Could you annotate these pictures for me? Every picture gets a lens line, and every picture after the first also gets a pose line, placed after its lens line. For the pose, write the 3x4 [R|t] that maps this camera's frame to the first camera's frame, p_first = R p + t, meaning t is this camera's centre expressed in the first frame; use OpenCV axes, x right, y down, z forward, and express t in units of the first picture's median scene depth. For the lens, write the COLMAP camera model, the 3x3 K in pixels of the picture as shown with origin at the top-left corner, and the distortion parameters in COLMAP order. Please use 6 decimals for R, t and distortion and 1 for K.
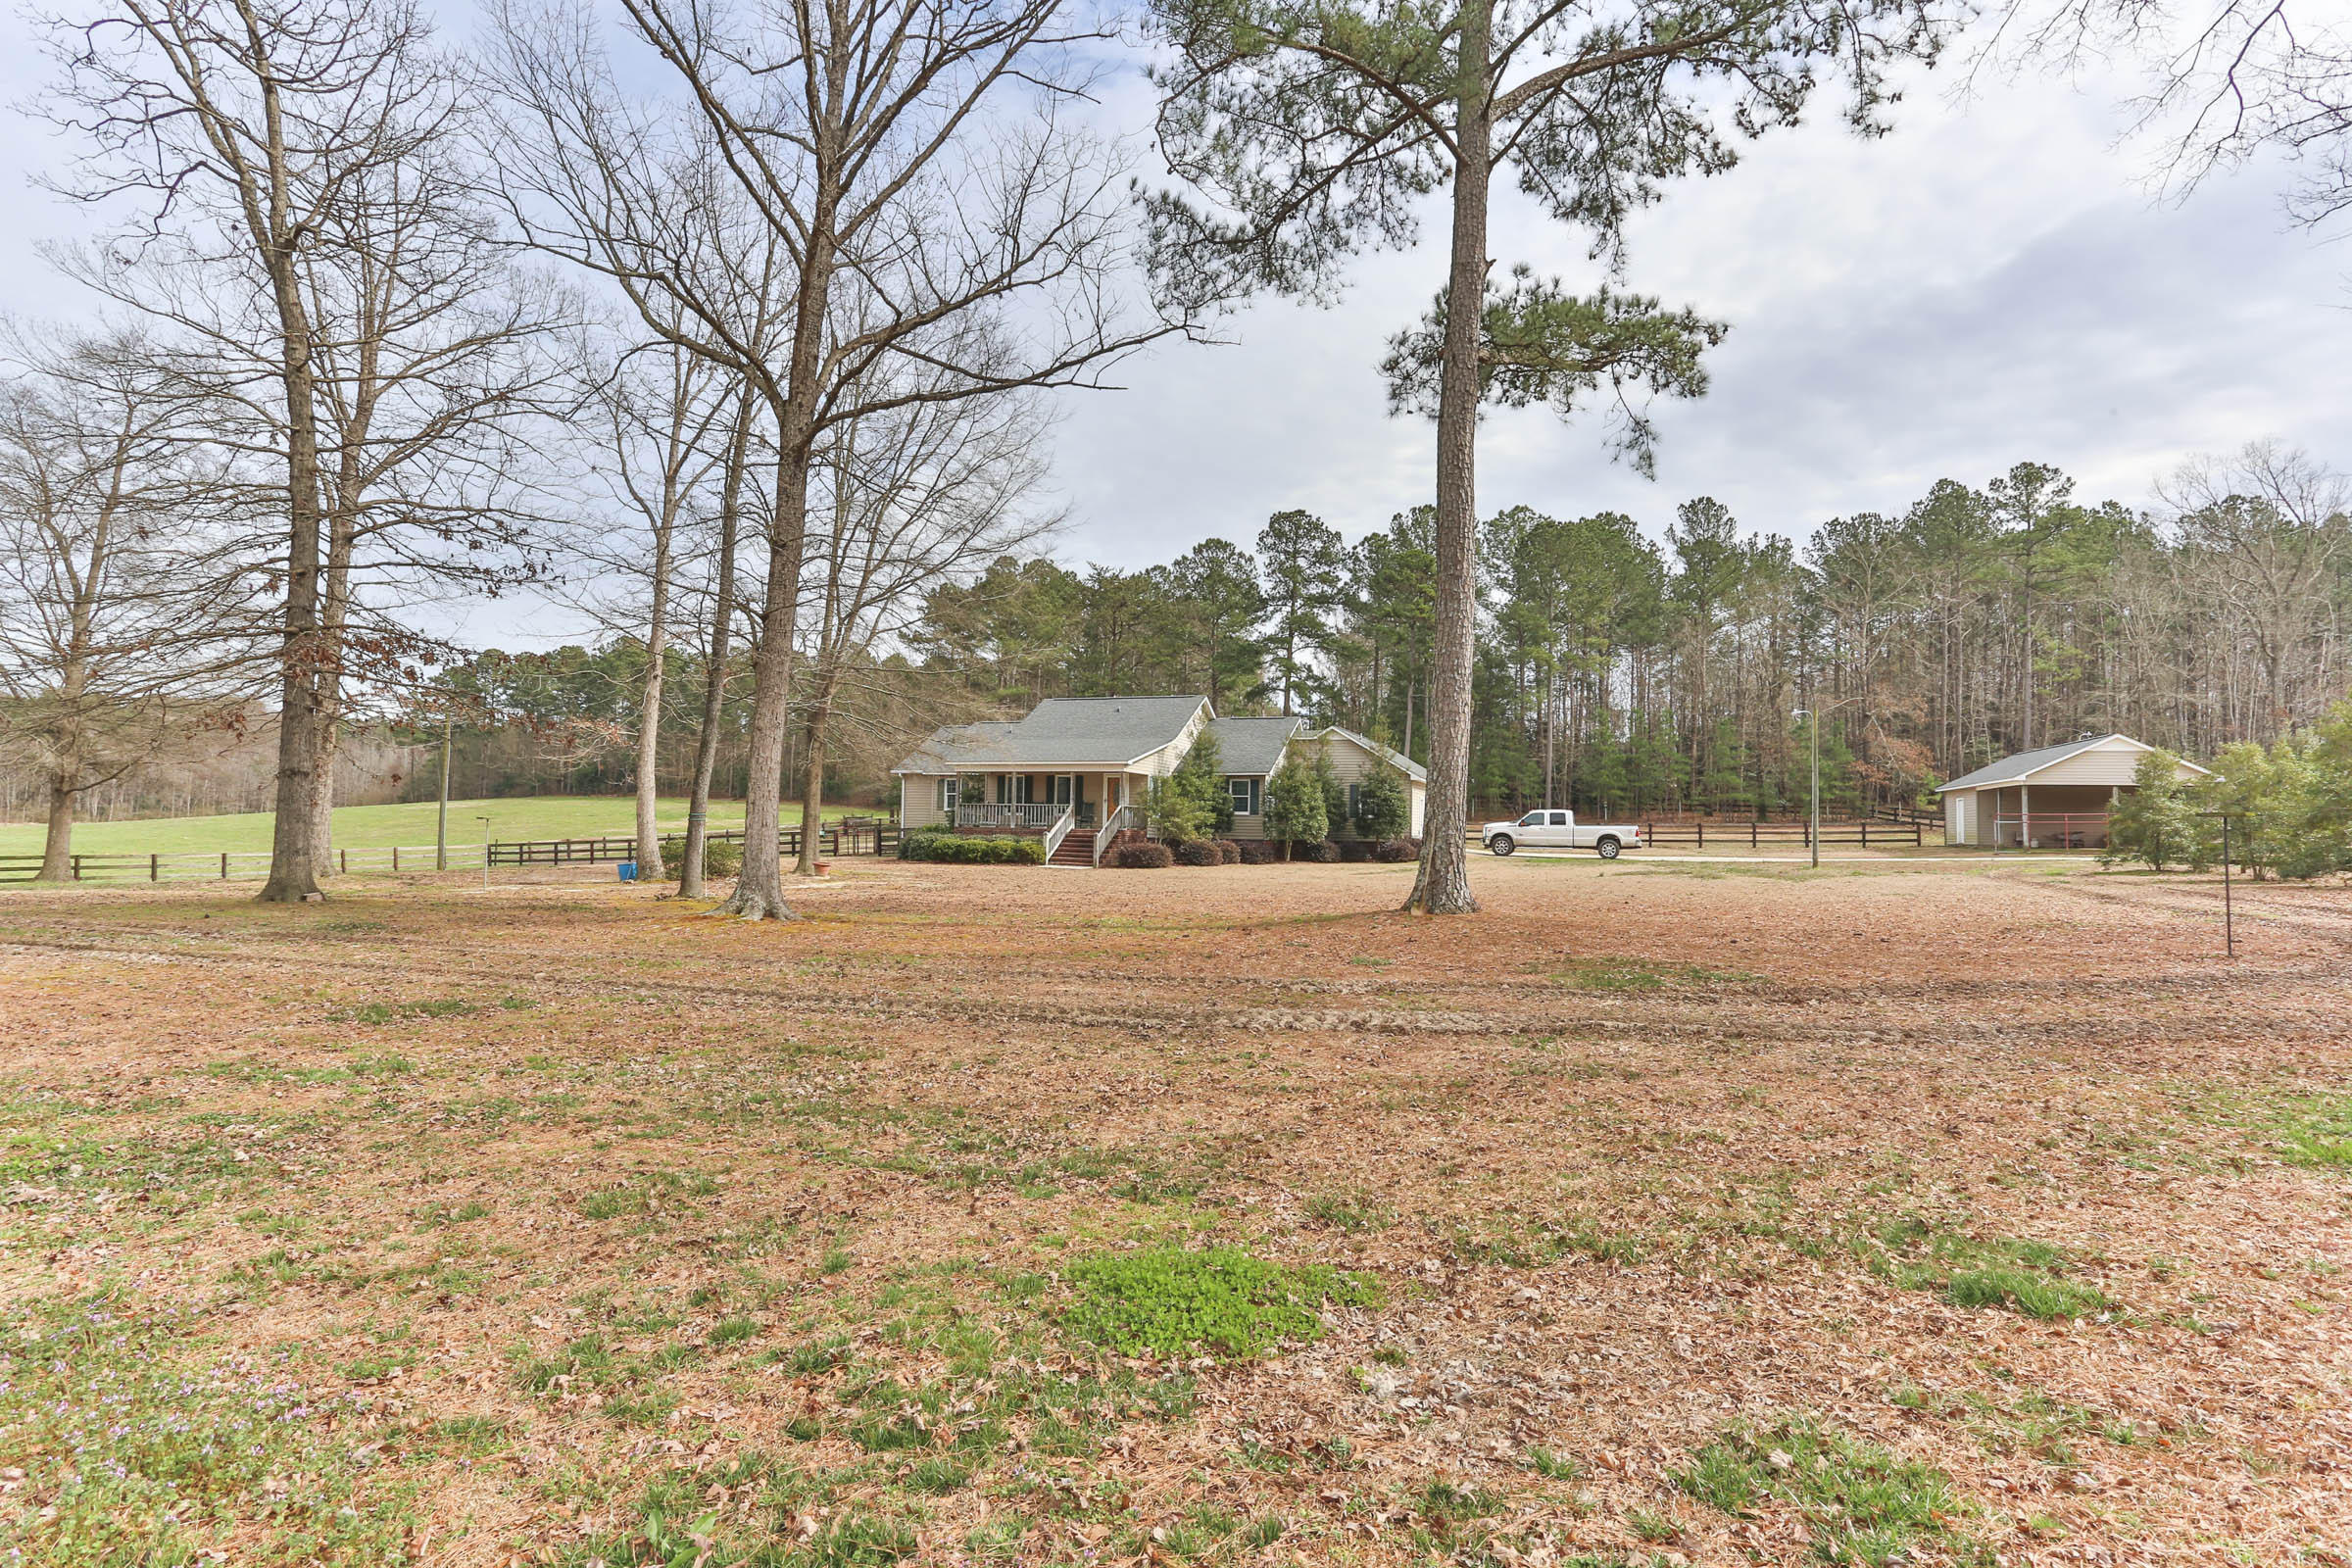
lens RADIAL K [[1145.8, 0, 1176.0], [0, 1145.8, 784.0], [0, 0, 1]] dist [-0.000692, -0.000069]
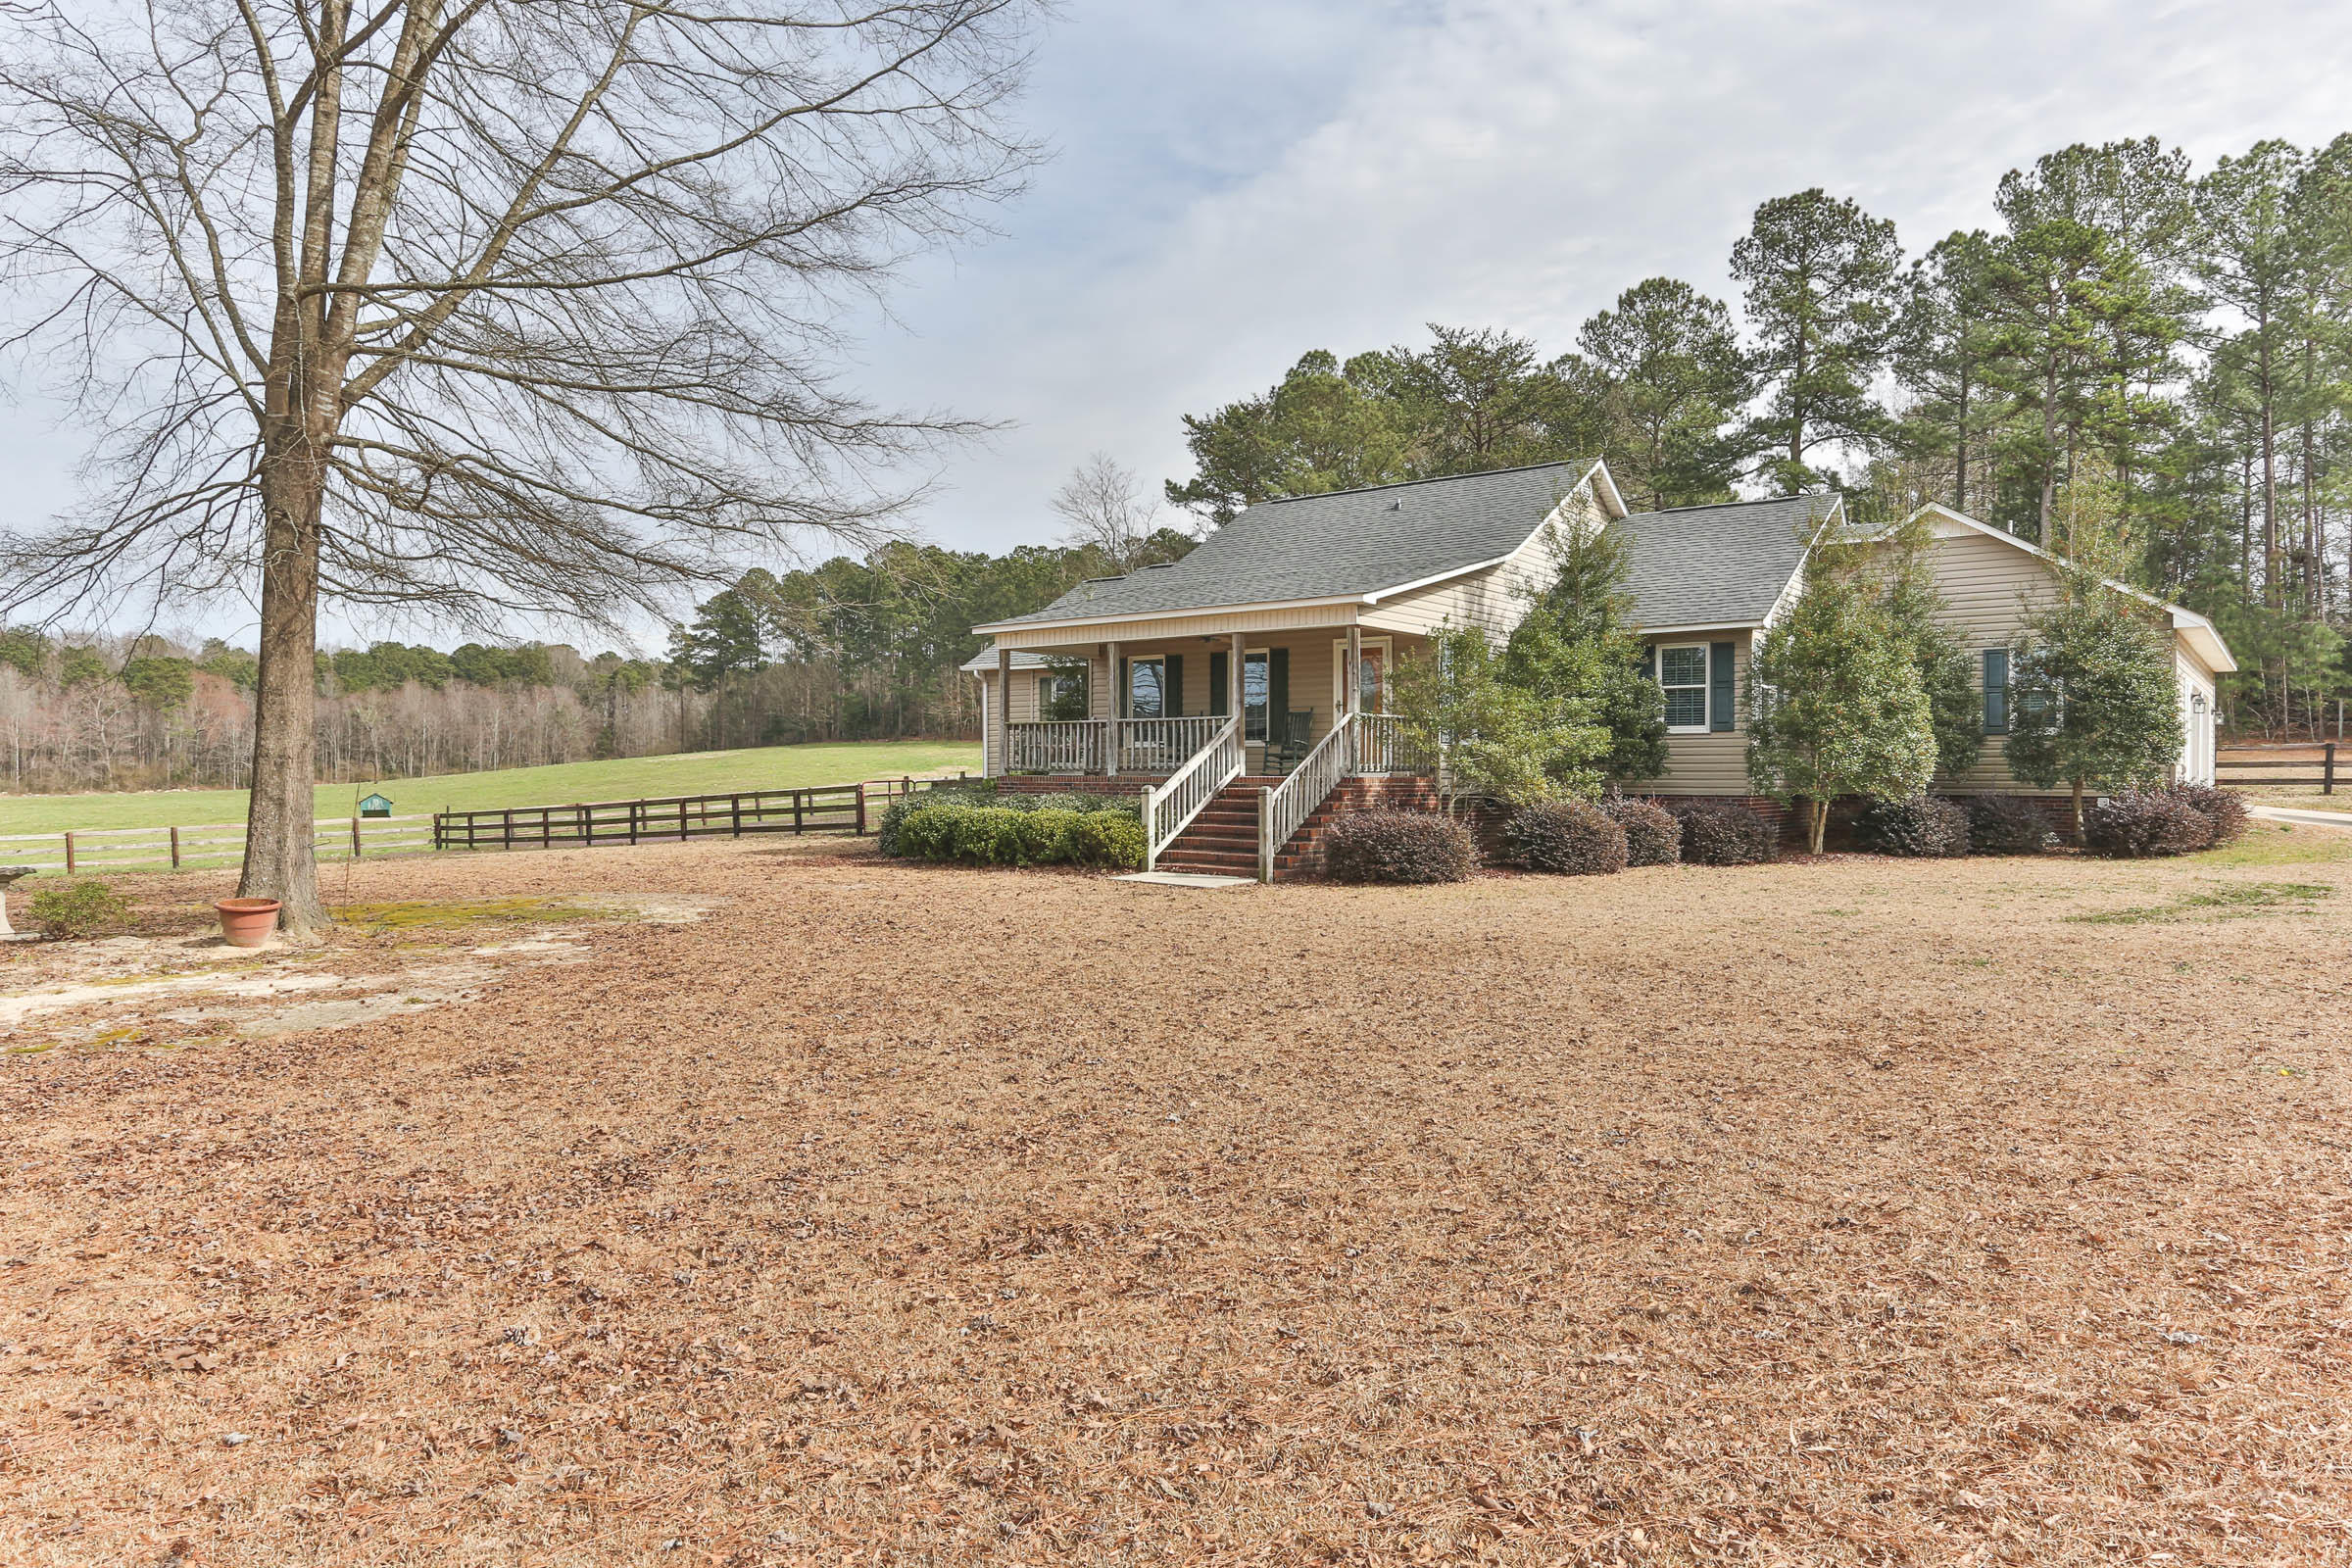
lens RADIAL K [[1476.3, 0, 1176.0], [0, 1476.3, 784.0], [0, 0, 1]] dist [-0.001675, 0.000815]
pose [[0.956672, -0.015574, -0.290751, 0.035596], [0.029396, 0.998632, 0.043232, 0.016915], [0.289680, -0.049906, 0.955821, 0.456157]]
